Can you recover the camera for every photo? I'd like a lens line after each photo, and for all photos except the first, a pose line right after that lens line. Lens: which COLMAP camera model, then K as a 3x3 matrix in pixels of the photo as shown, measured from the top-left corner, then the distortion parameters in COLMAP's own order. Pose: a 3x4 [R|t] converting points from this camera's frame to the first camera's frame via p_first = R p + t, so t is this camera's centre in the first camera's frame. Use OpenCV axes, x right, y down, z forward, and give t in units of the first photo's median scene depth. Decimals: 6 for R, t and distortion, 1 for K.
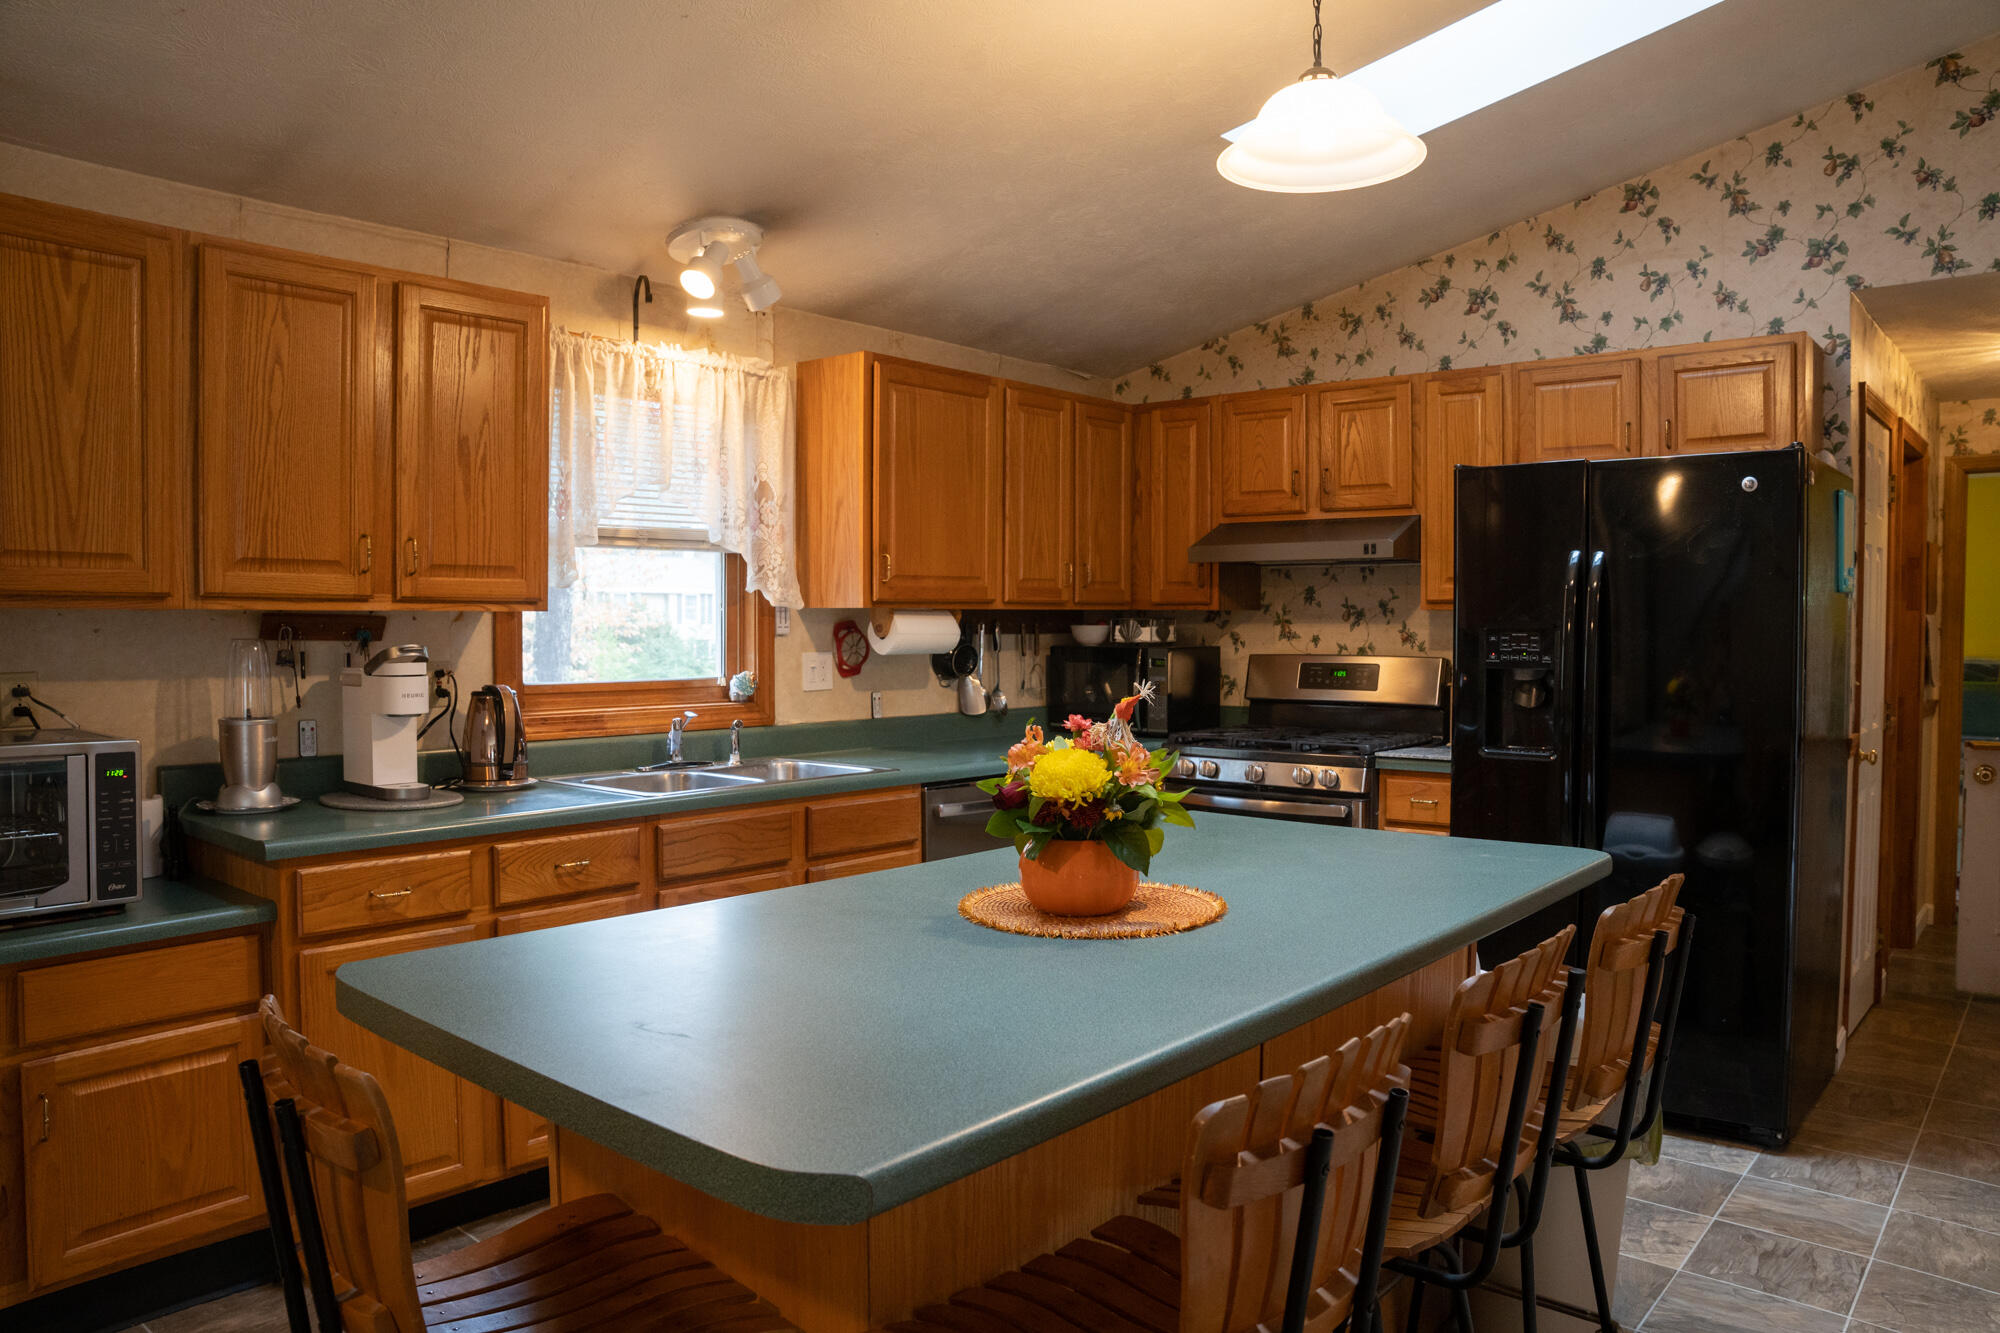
lens RADIAL K [[1375.2, 0, 1002.6], [0, 1375.2, 676.7], [0, 0, 1]] dist [-0.169515, 0.119635]
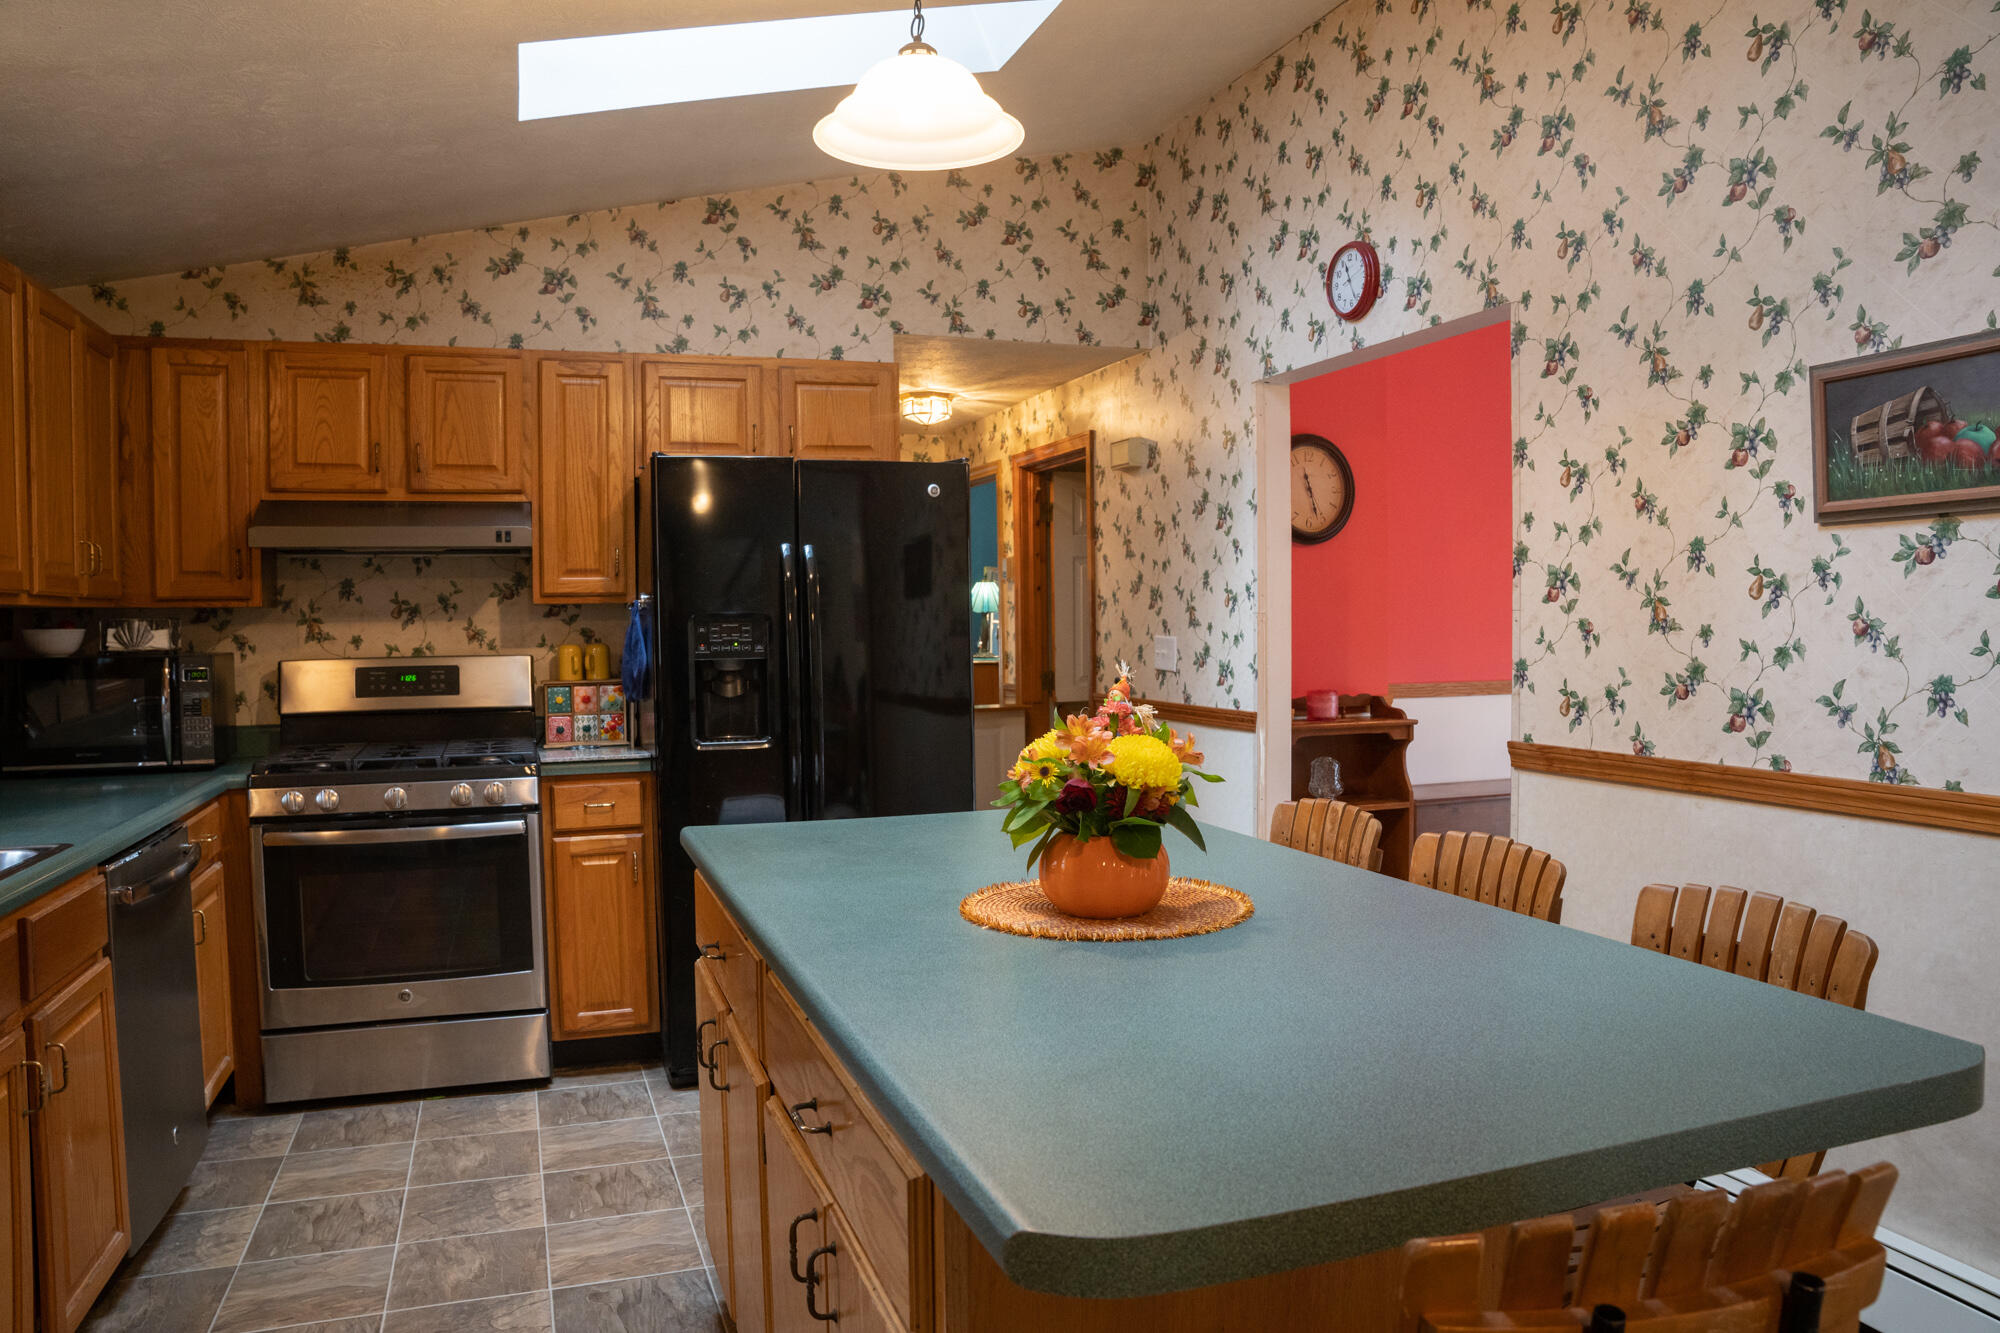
lens RADIAL K [[1375.2, 0, 1002.6], [0, 1375.2, 676.7], [0, 0, 1]] dist [-0.169515, 0.119635]
pose [[0.494644, -0.042017, 0.868079, -0.356582], [0.046072, 0.998694, 0.022086, -0.005262], [-0.867873, 0.029070, 0.495934, 0.275941]]
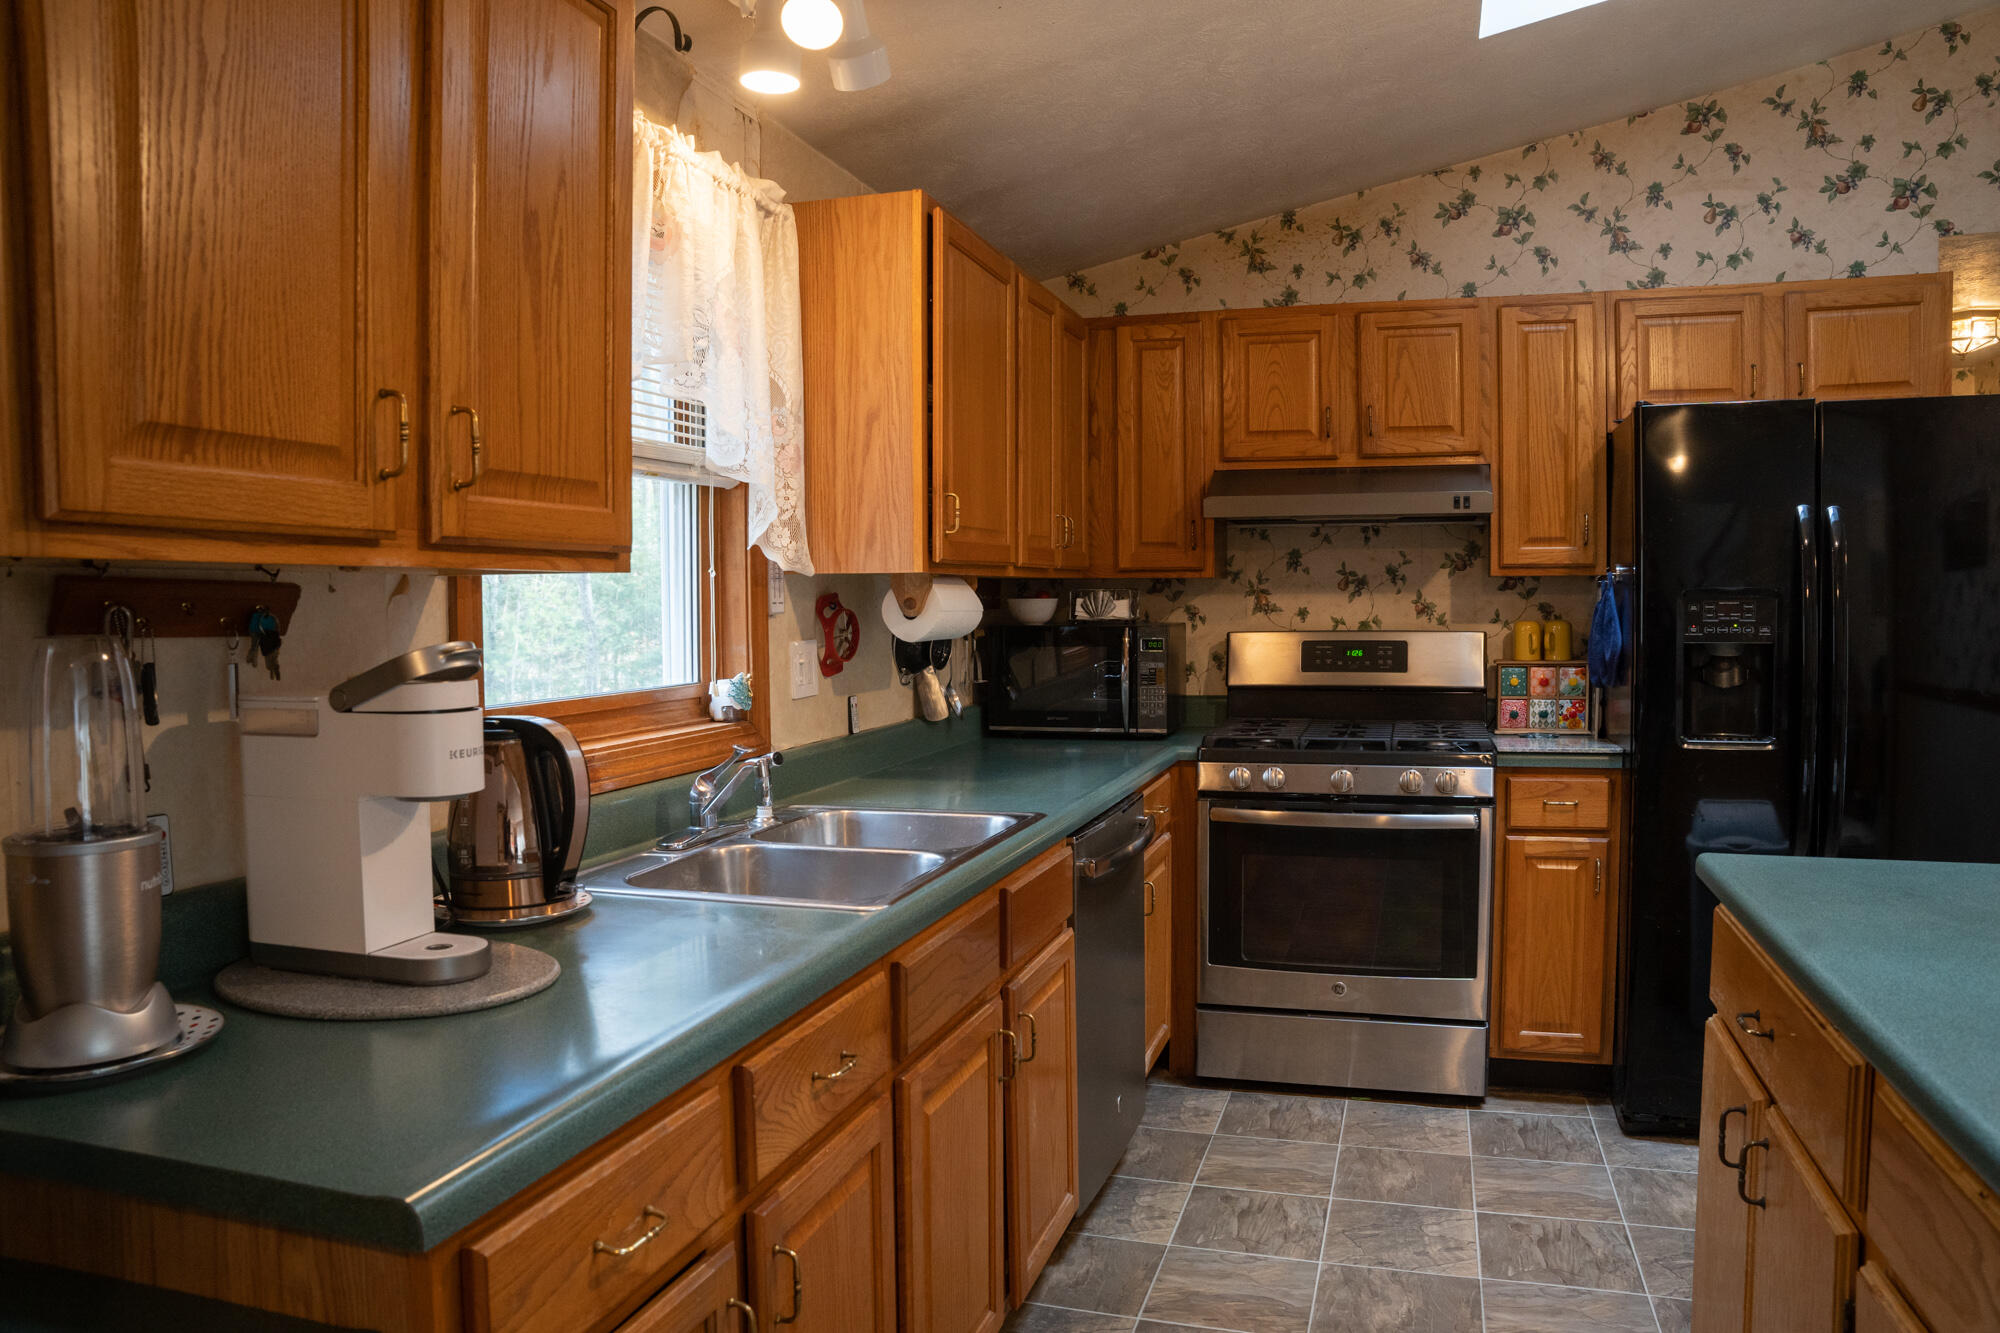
lens RADIAL K [[1383.0, 0, 1000.0], [0, 1383.0, 666.5], [0, 0, 1]] dist [-0.178772, 0.132907]
pose [[0.919566, -0.028344, 0.391913, -0.324305], [0.025317, 0.999596, 0.012891, -0.011938], [-0.392120, -0.001932, 0.919912, 0.359041]]
